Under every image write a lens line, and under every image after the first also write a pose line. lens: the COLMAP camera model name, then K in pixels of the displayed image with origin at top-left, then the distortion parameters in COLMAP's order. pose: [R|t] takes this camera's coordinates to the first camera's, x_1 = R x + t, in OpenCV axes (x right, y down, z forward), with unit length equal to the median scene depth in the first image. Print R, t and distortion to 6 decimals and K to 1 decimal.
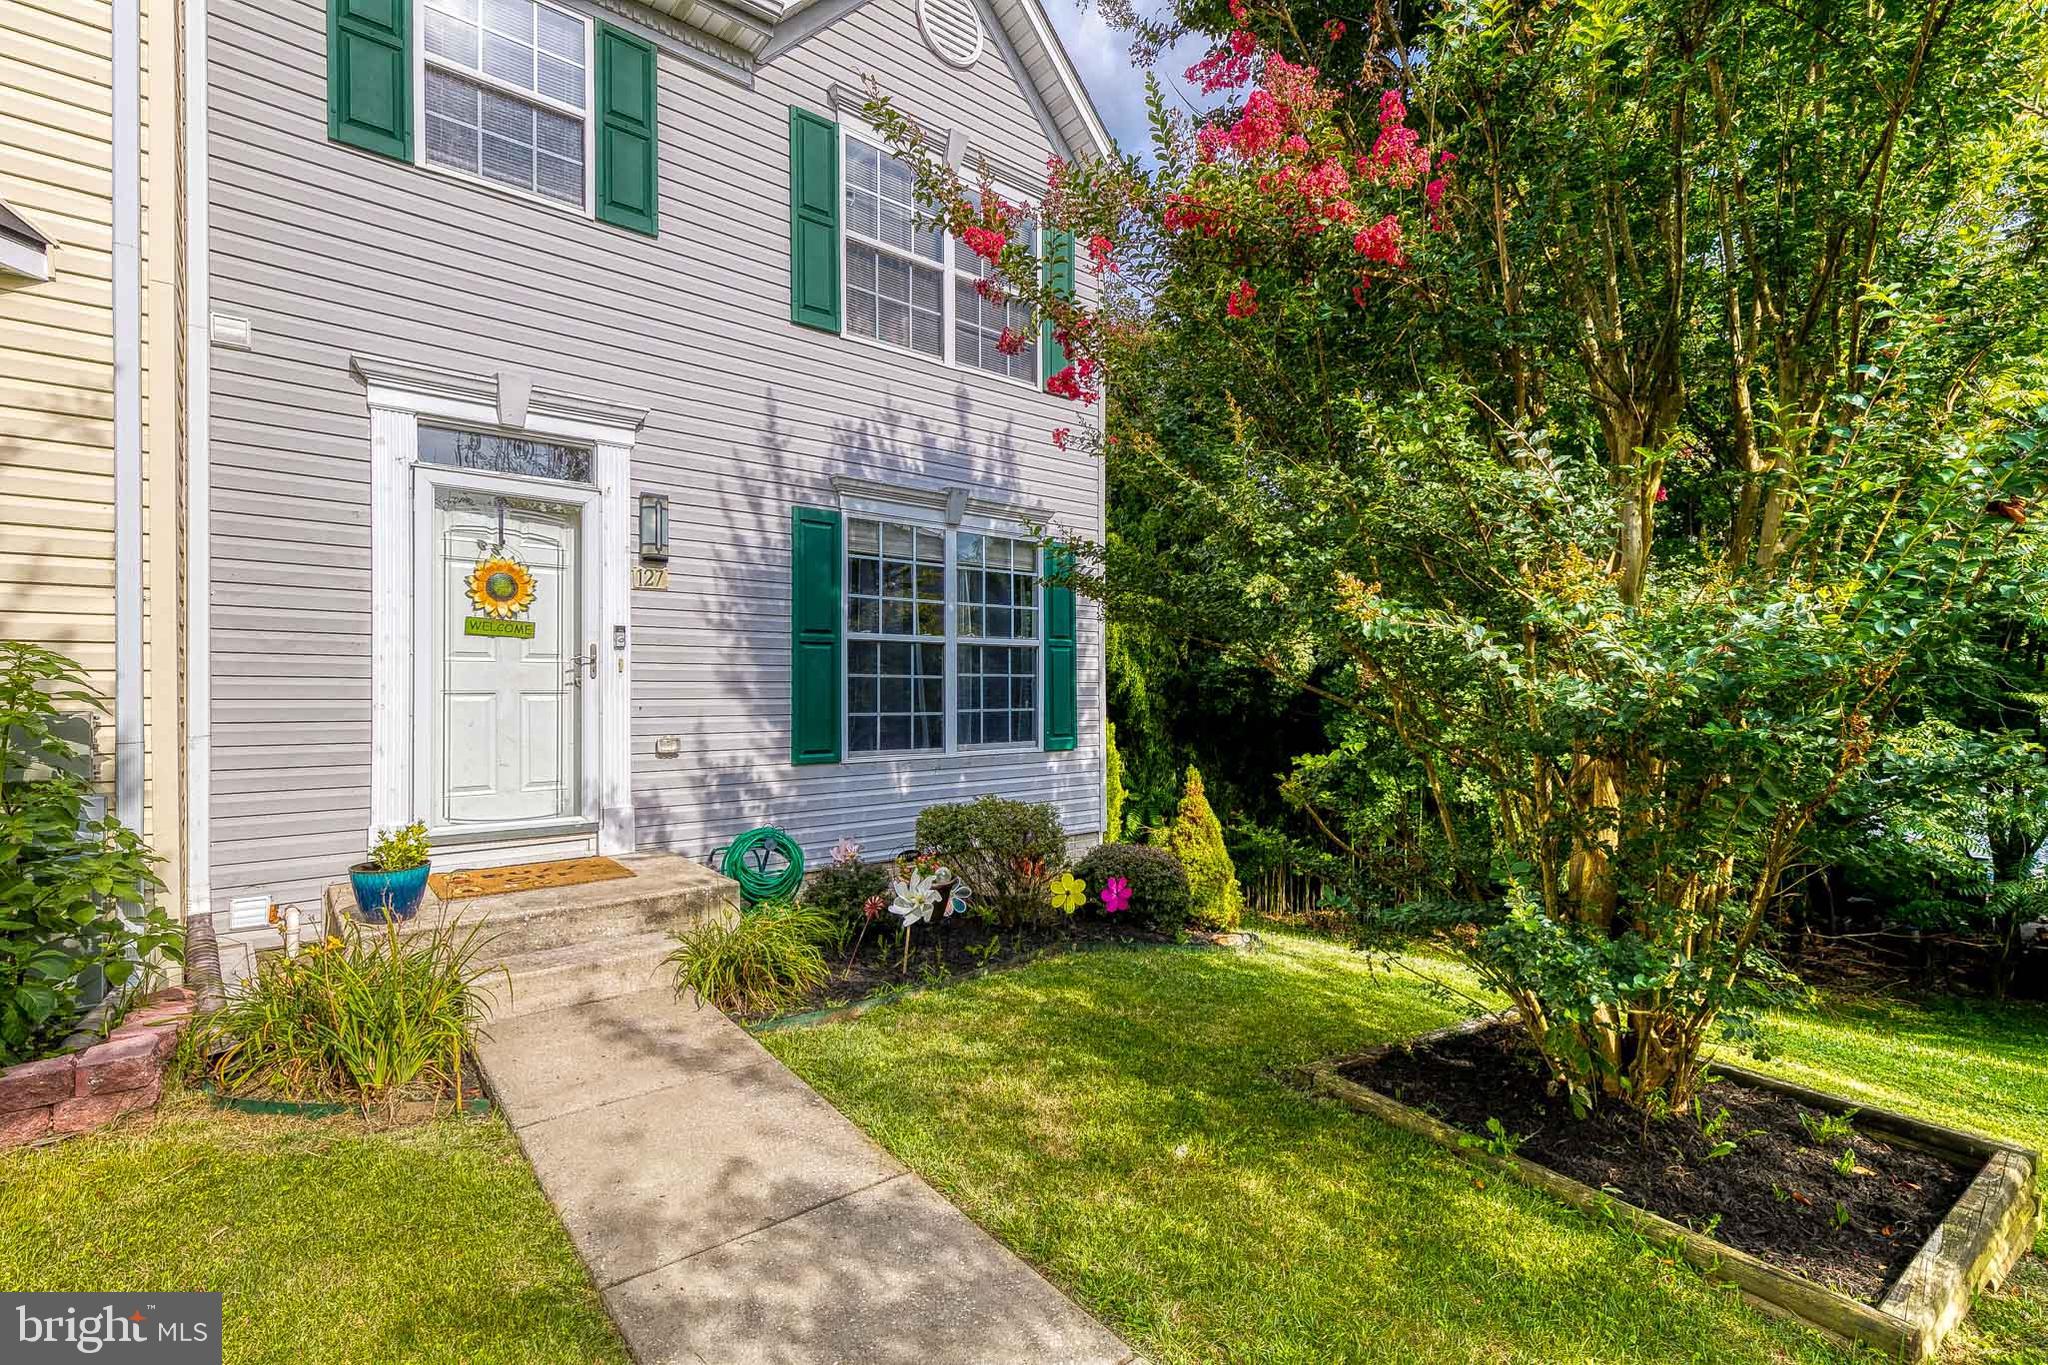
lens RADIAL K [[925.5, 0, 1024.3], [0, 925.5, 648.0], [0, 0, 1]] dist [0.003930, -0.000118]
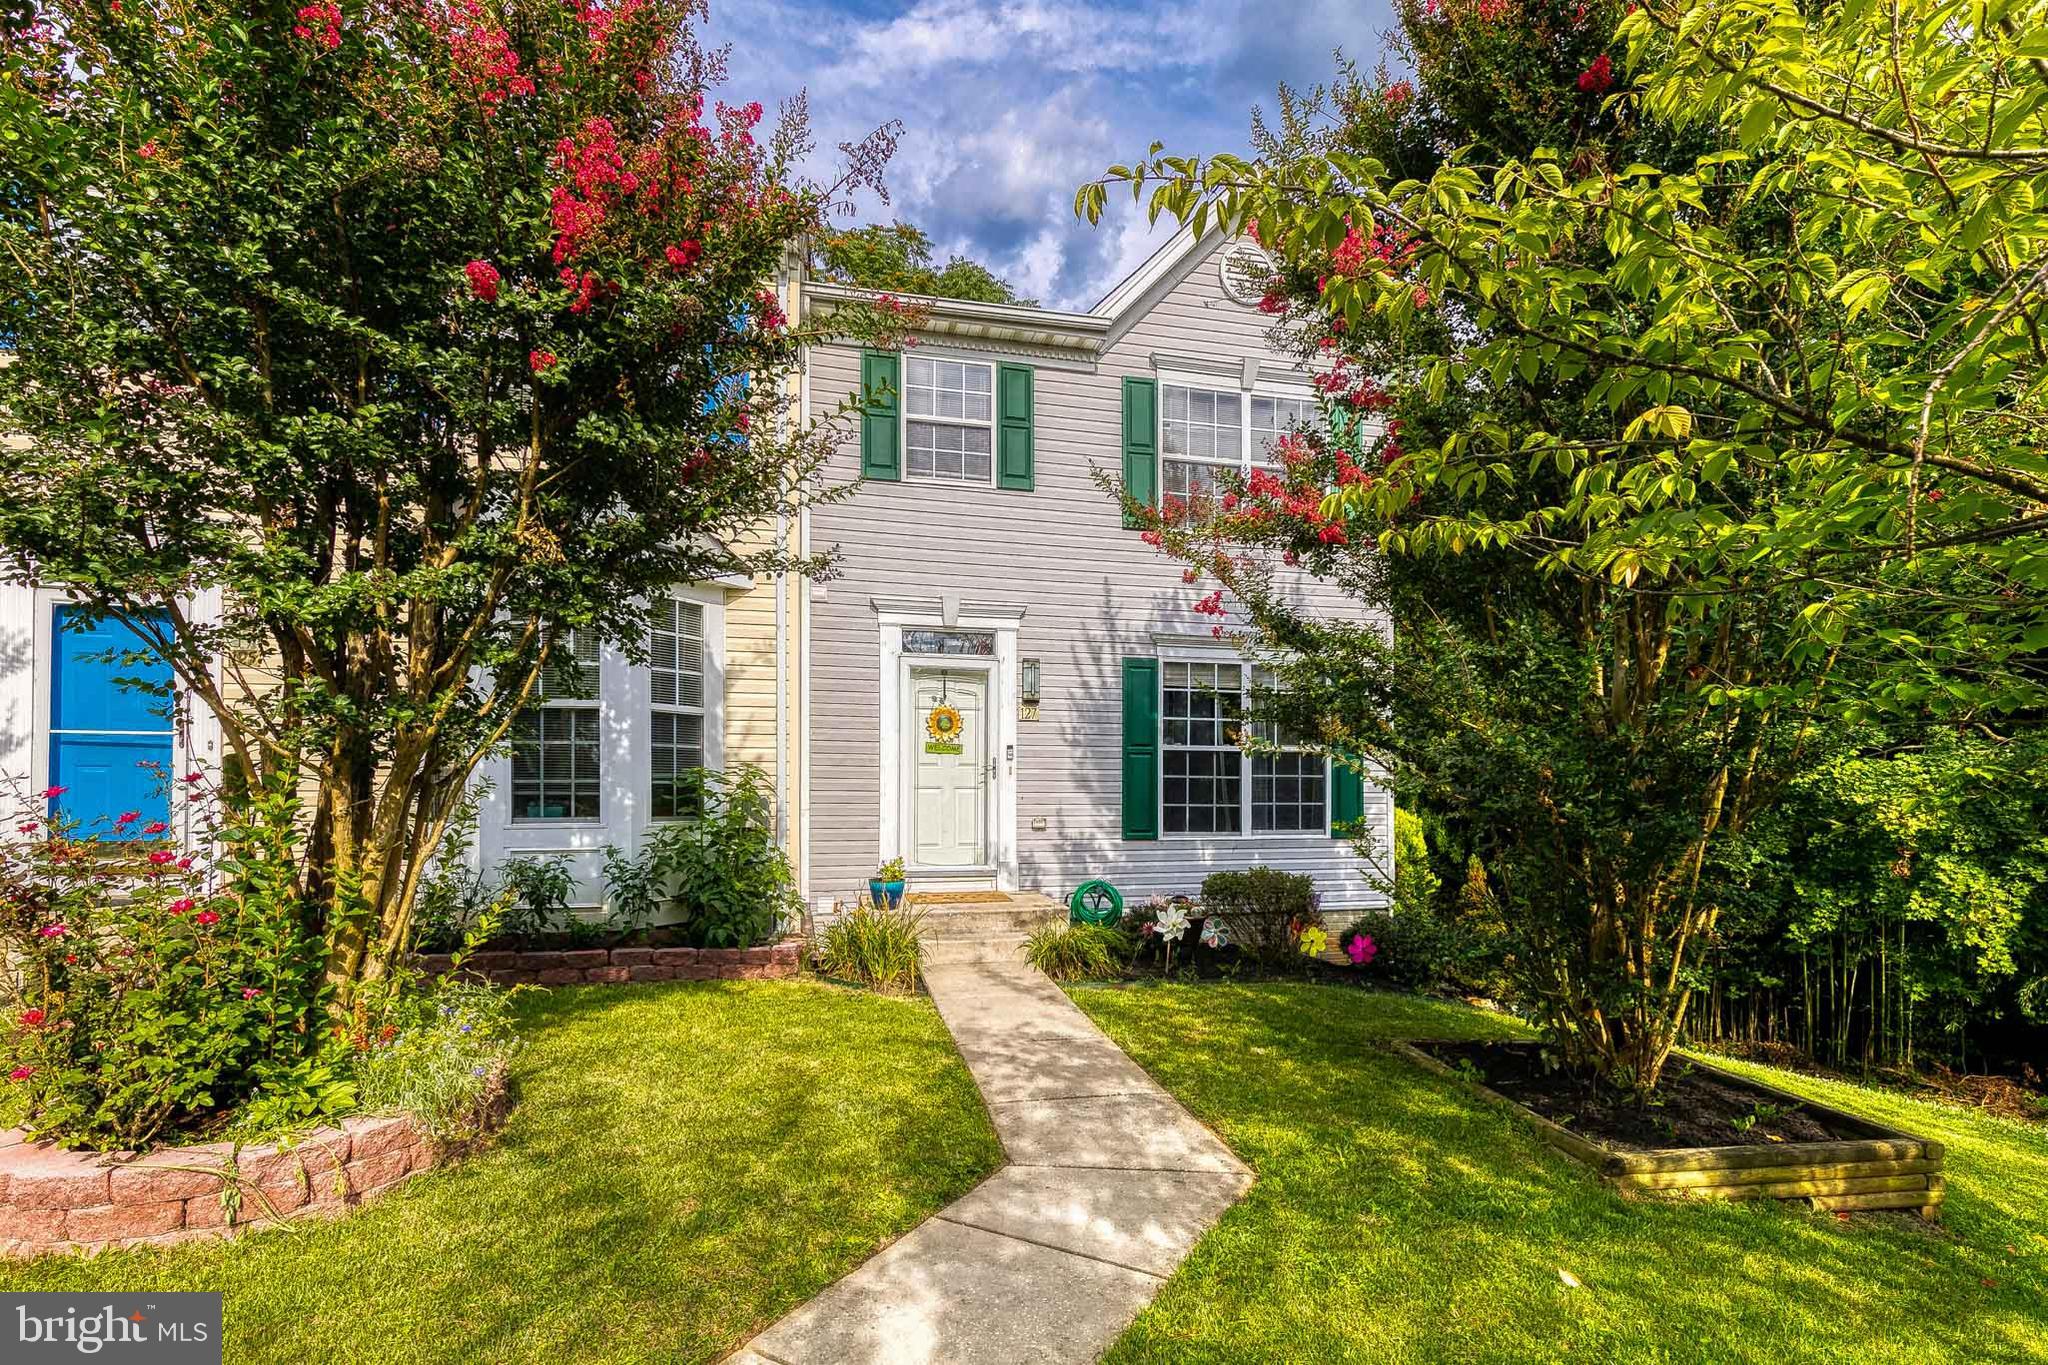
lens RADIAL K [[925.5, 0, 1024.3], [0, 925.5, 648.0], [0, 0, 1]] dist [0.003930, -0.000118]
pose [[0.892607, -0.066919, -0.445841, 0.303696], [0.017223, 0.993262, -0.114603, -0.007376], [0.450506, 0.094617, 0.887745, -0.409971]]
